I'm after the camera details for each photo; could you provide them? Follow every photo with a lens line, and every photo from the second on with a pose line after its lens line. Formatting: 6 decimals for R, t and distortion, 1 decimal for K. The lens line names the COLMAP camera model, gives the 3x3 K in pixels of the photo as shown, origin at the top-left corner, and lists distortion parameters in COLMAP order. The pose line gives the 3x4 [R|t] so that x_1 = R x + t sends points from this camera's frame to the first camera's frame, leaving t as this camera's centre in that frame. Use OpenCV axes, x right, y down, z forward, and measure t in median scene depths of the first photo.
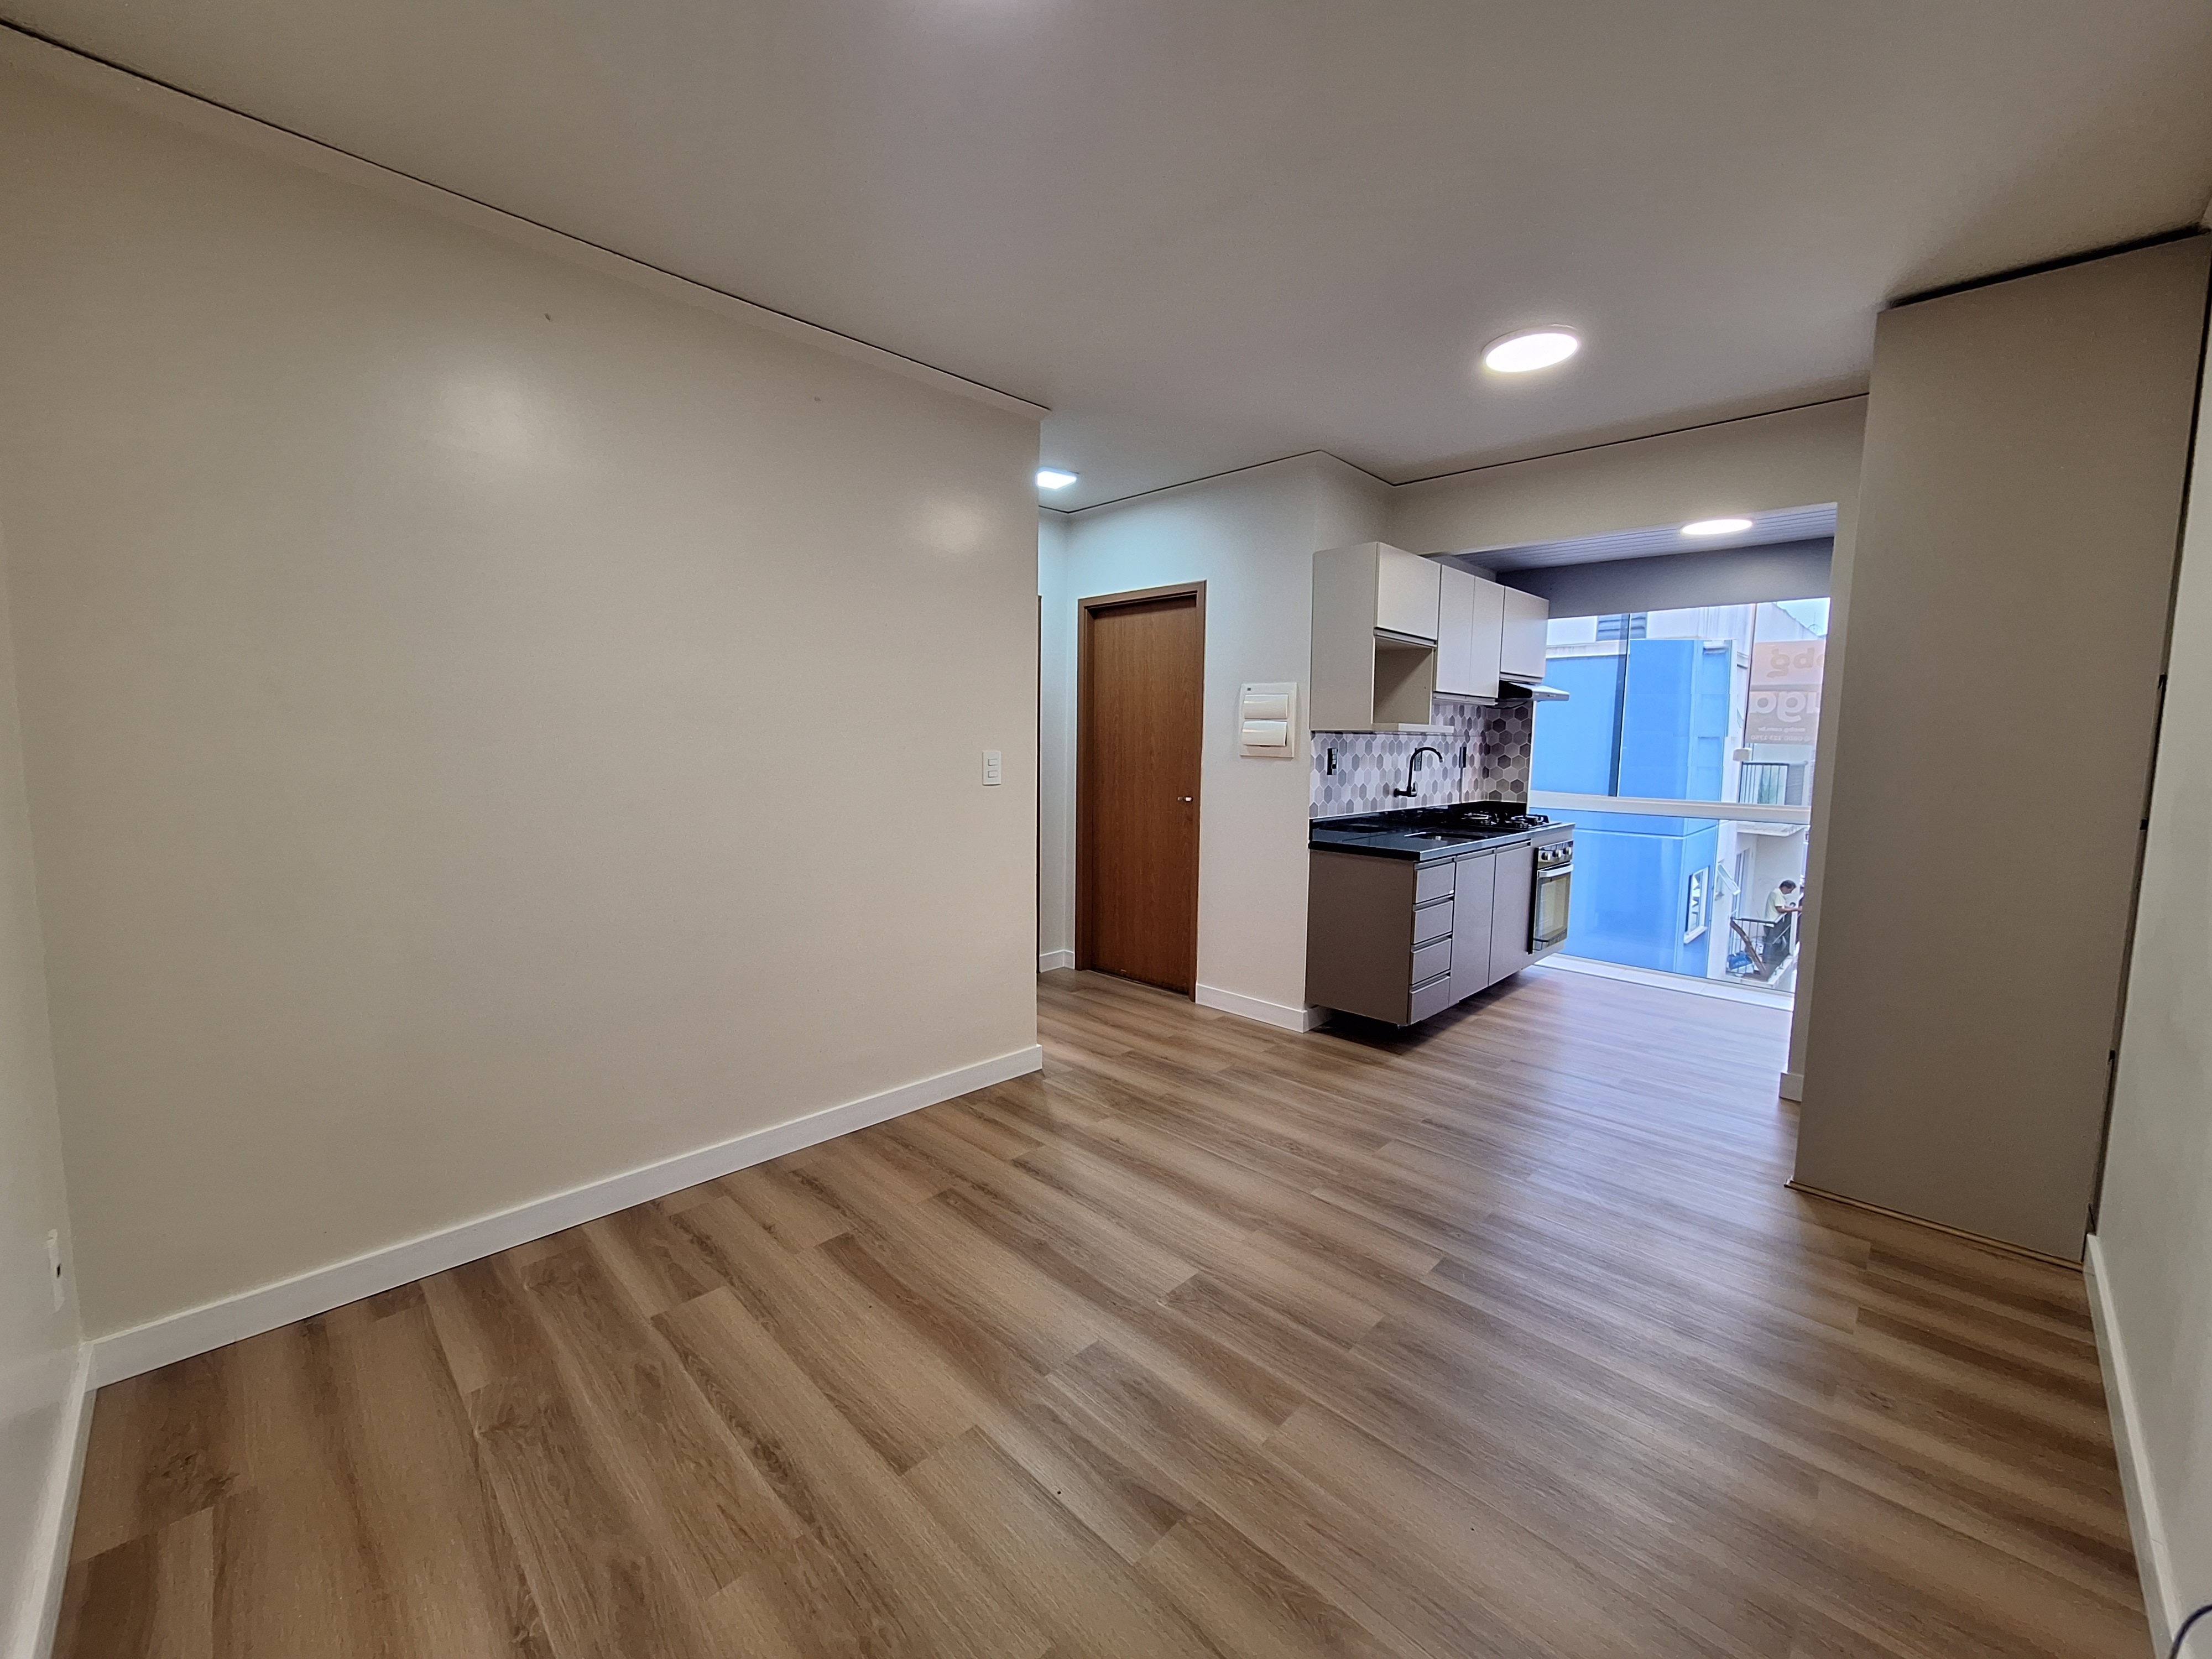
lens RADIAL K [[873.2, 0, 1093.6], [0, 873.2, 831.8], [0, 0, 1]] dist [-0.004163, 0.000023]
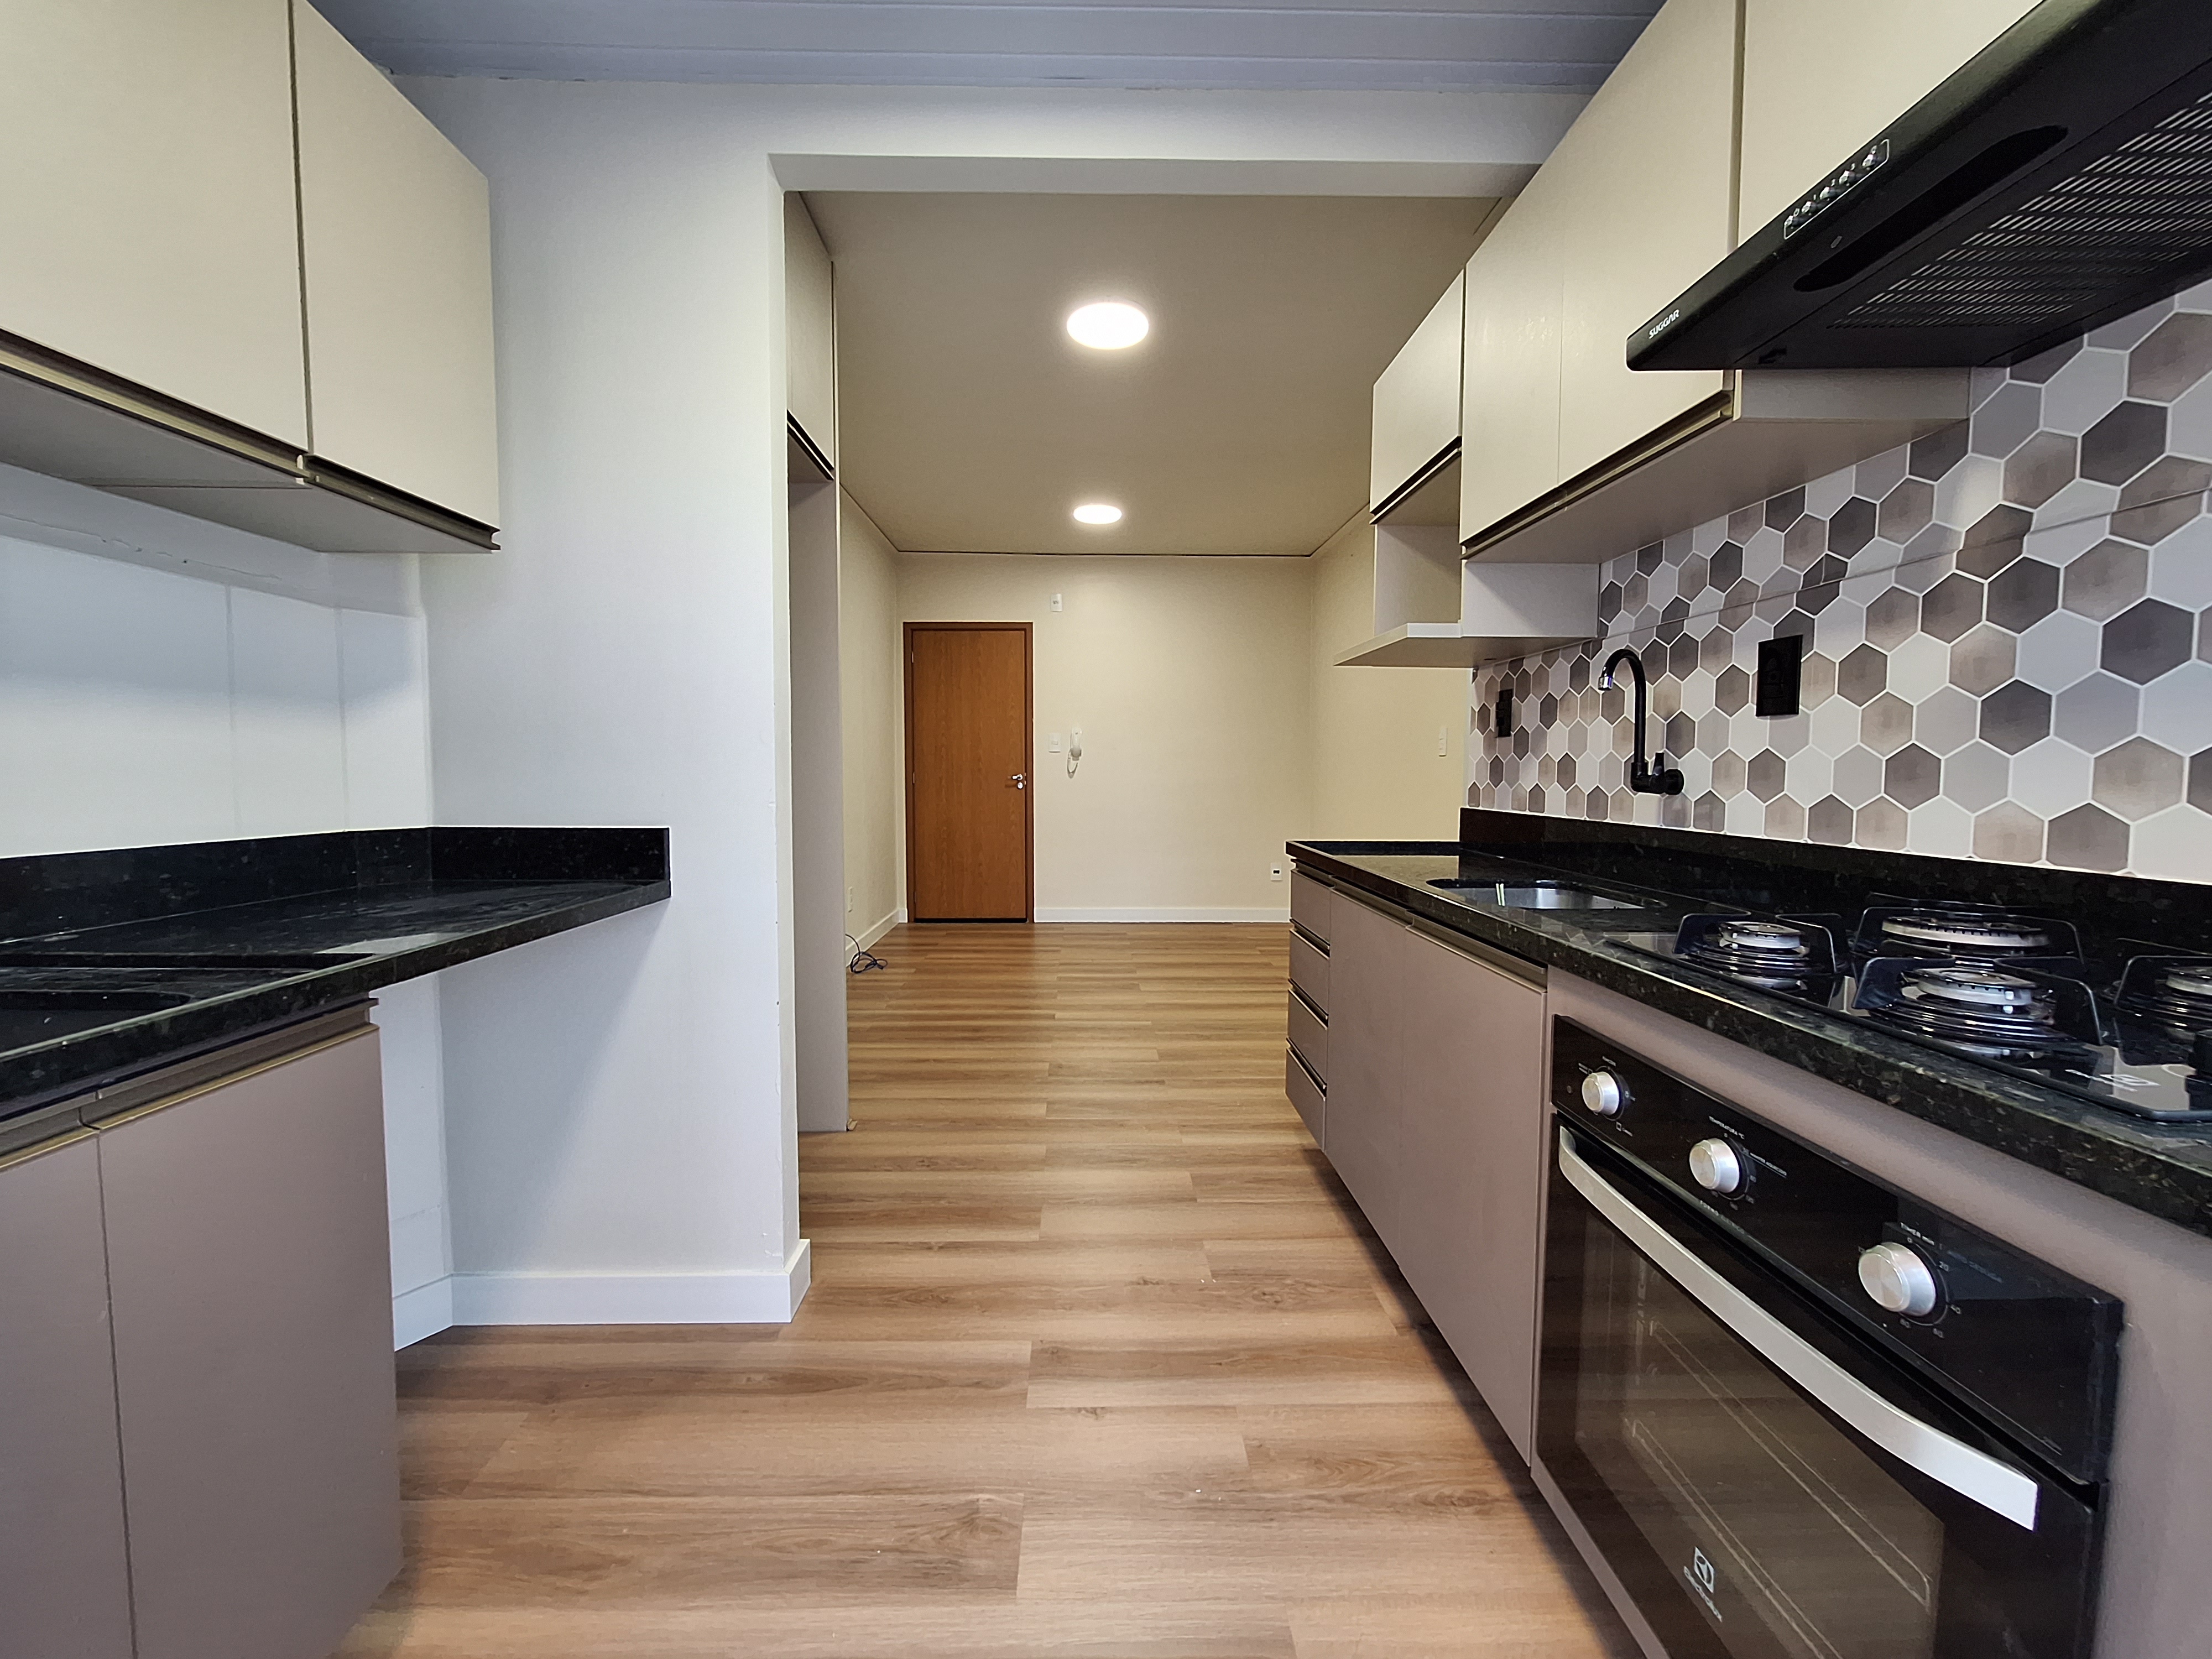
lens RADIAL K [[873.2, 0, 1101.1], [0, 873.2, 813.5], [0, 0, 1]] dist [-0.004163, 0.000023]
pose [[-0.694160, 0.028103, -0.719272, 0.687044], [-0.081924, 0.989660, 0.117732, -0.048893], [0.715144, 0.140651, -0.684680, 0.961943]]
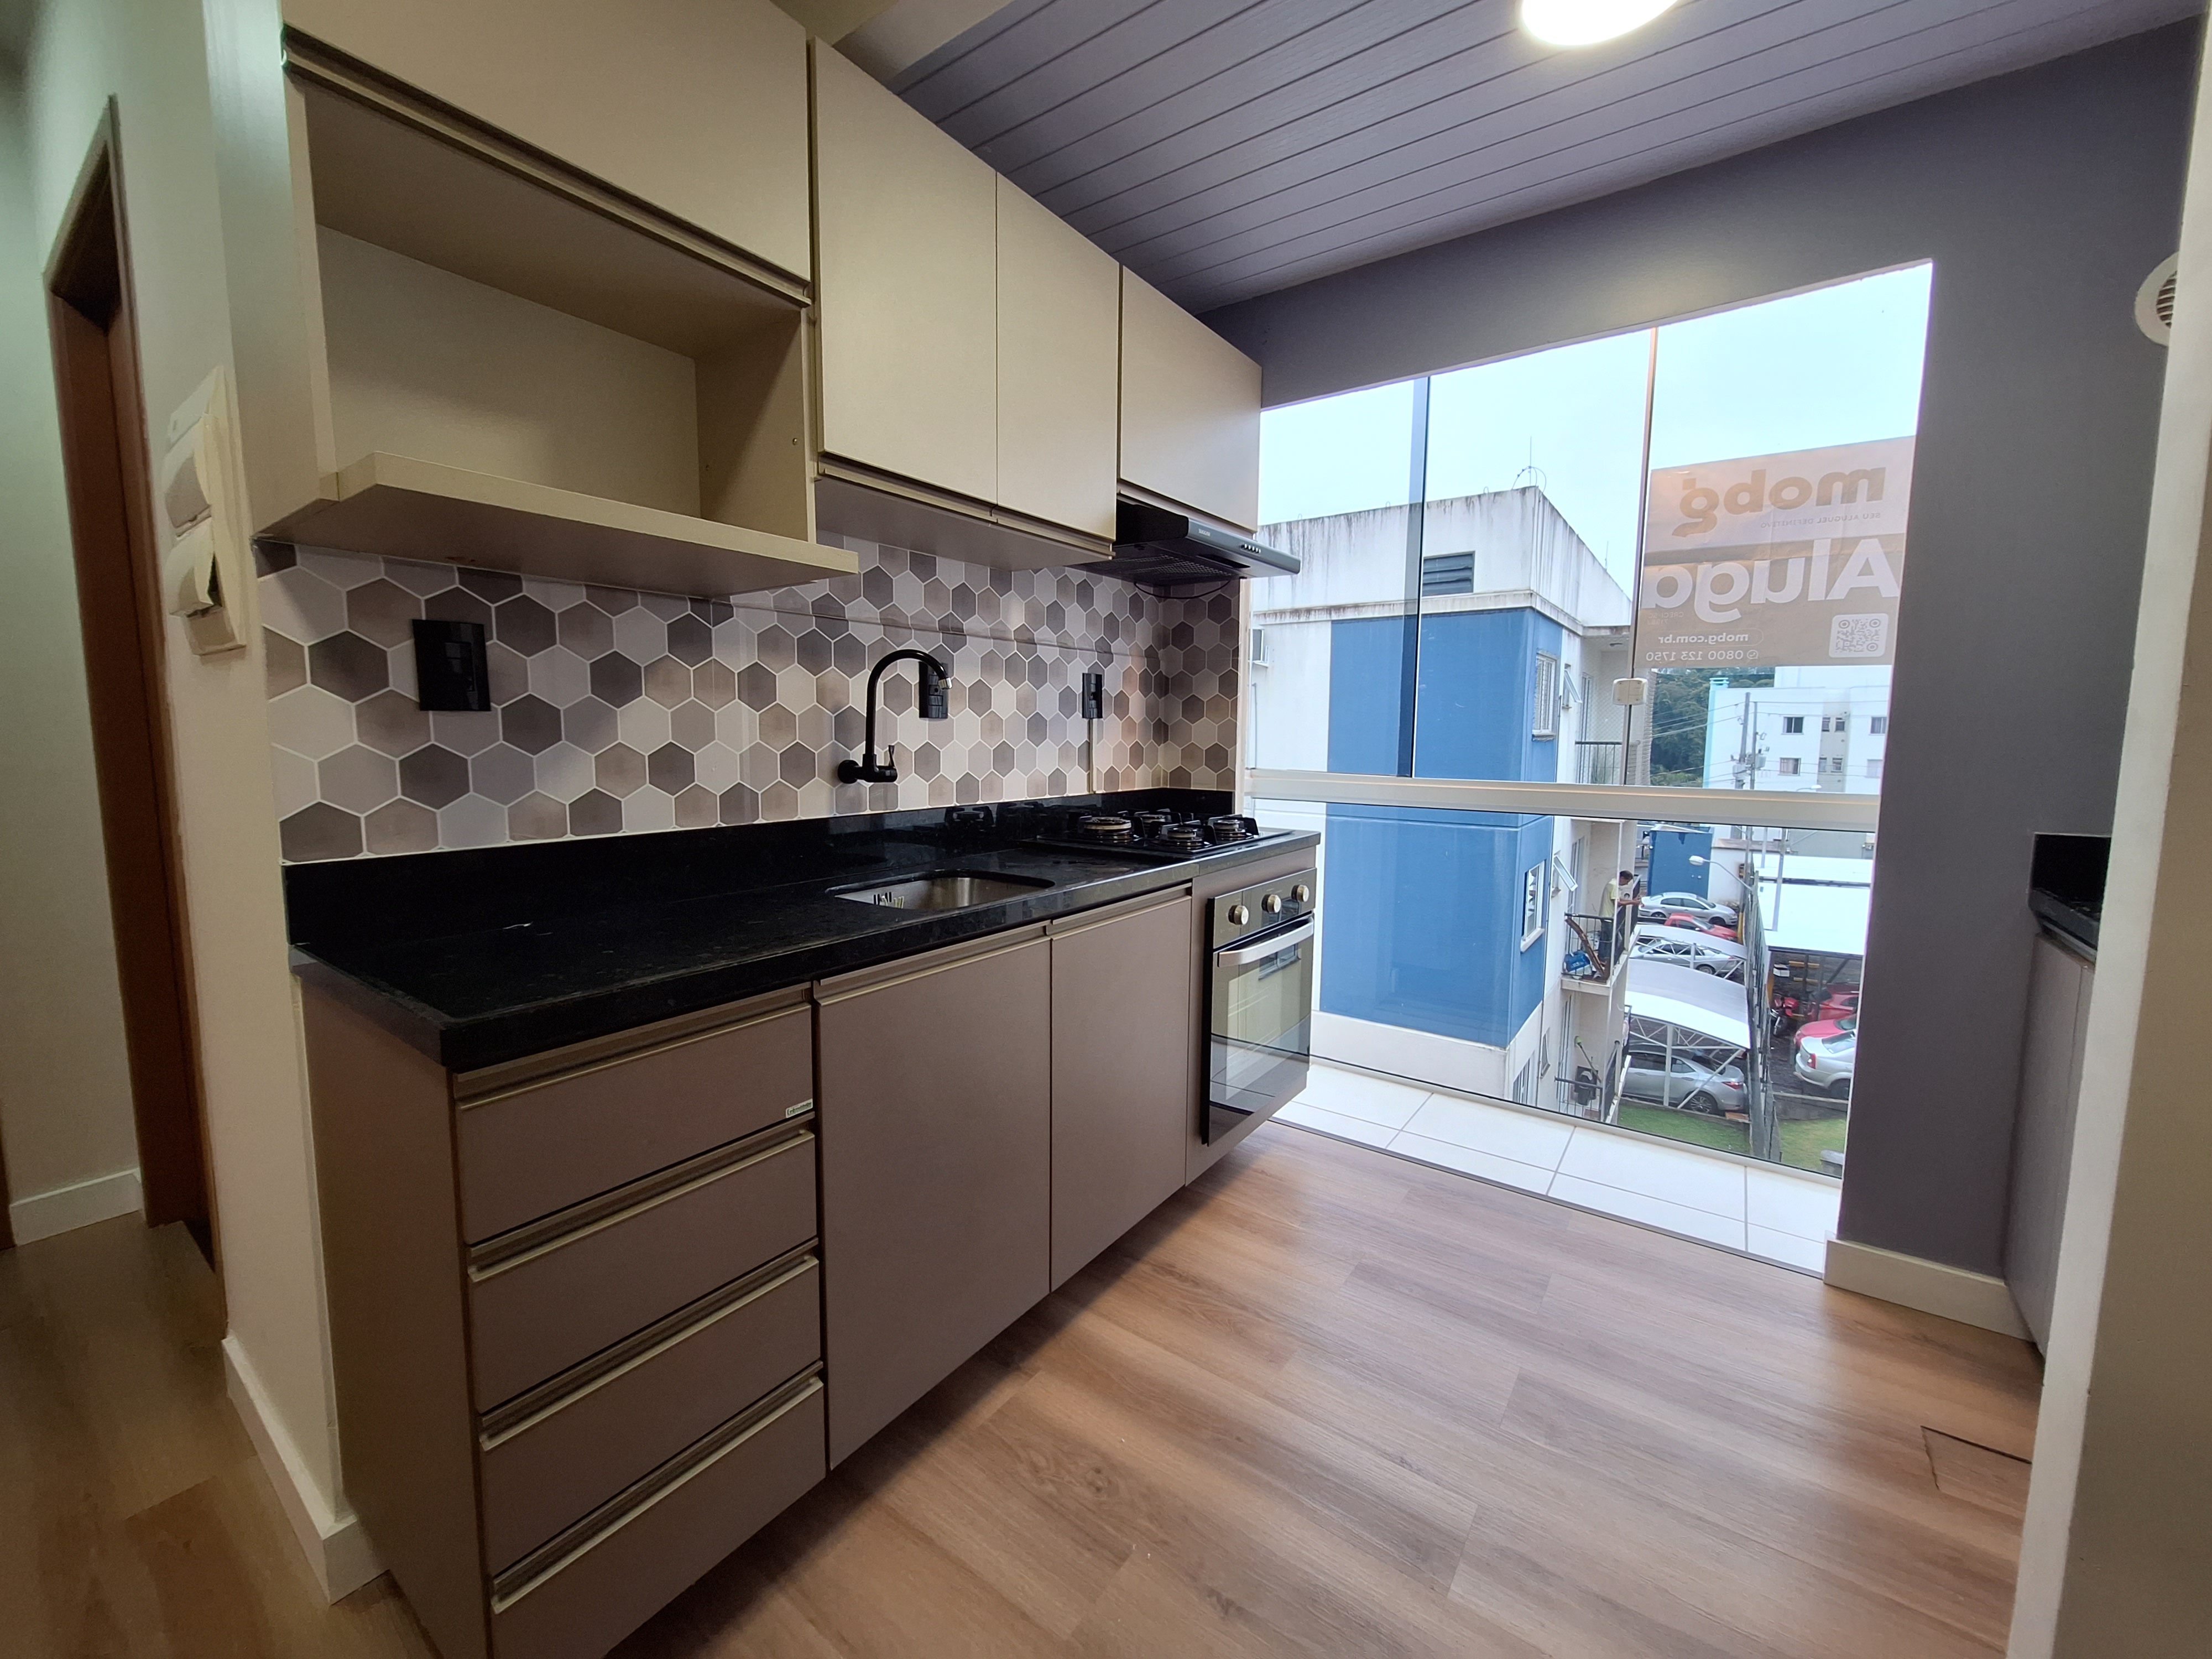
lens RADIAL K [[873.2, 0, 1099.3], [0, 873.2, 831.0], [0, 0, 1]] dist [-0.004163, 0.000023]
pose [[0.988418, -0.022960, 0.150008, 0.354724], [0.021679, 0.999713, 0.010172, -0.017799], [-0.150198, -0.006802, 0.988632, 0.535753]]
